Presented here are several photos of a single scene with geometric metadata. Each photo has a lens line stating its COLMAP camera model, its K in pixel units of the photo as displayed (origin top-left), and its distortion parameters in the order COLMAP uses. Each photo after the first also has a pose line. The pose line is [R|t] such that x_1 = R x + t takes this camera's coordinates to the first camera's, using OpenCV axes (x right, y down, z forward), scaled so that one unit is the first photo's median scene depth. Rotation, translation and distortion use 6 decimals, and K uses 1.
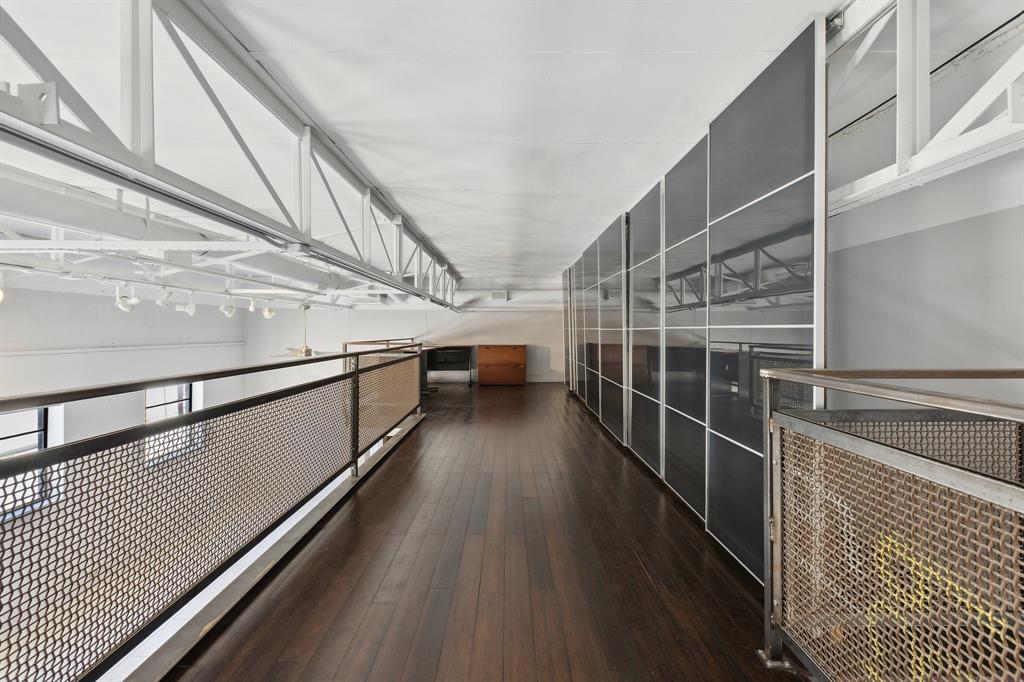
lens RADIAL K [[457.7, 0, 512.3], [0, 457.7, 335.3], [0, 0, 1]] dist [0.001718, -0.000727]
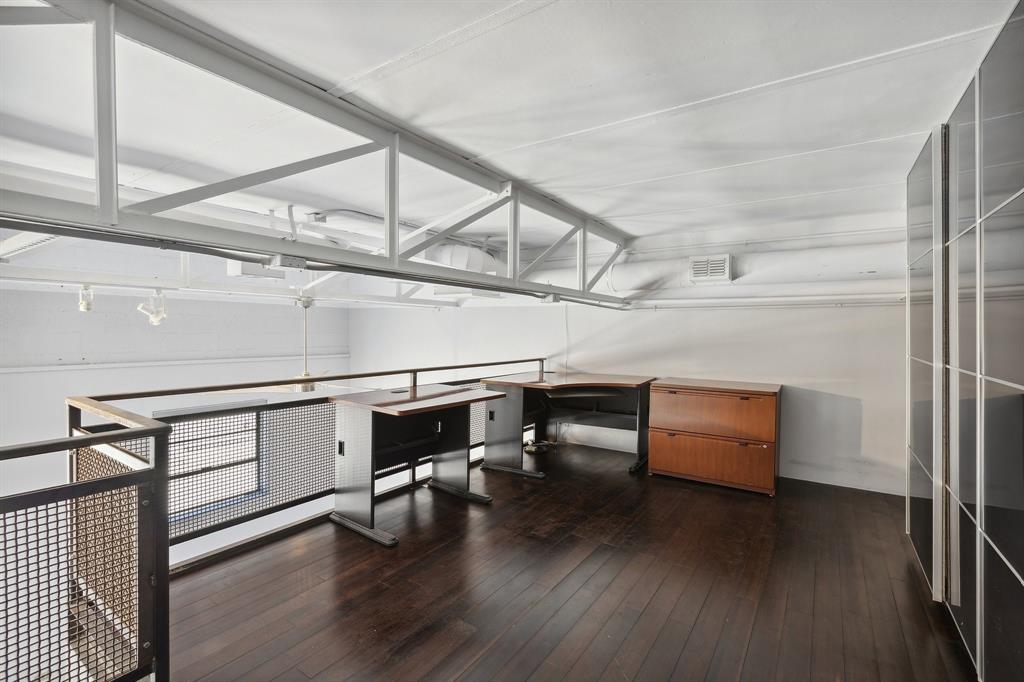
lens RADIAL K [[457.7, 0, 513.3], [0, 457.7, 344.0], [0, 0, 1]] dist [0.001718, -0.000727]
pose [[0.824620, 0.028034, -0.564992, 0.060397], [-0.017710, 0.999561, 0.023749, -0.023874], [0.565410, -0.009578, 0.824754, 0.541141]]
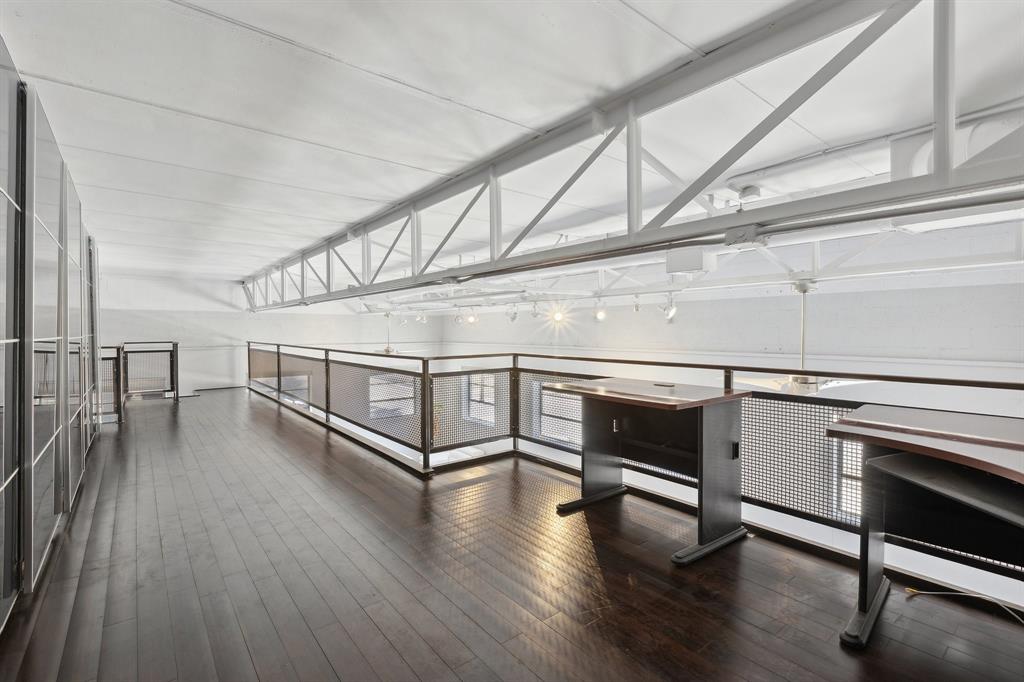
lens RADIAL K [[457.7, 0, 512.2], [0, 457.7, 335.5], [0, 0, 1]] dist [0.001718, -0.000727]
pose [[-0.772226, 0.050724, -0.633320, 0.059905], [0.029769, 0.998602, 0.043683, -0.027100], [0.634651, 0.014879, -0.772656, 0.918256]]
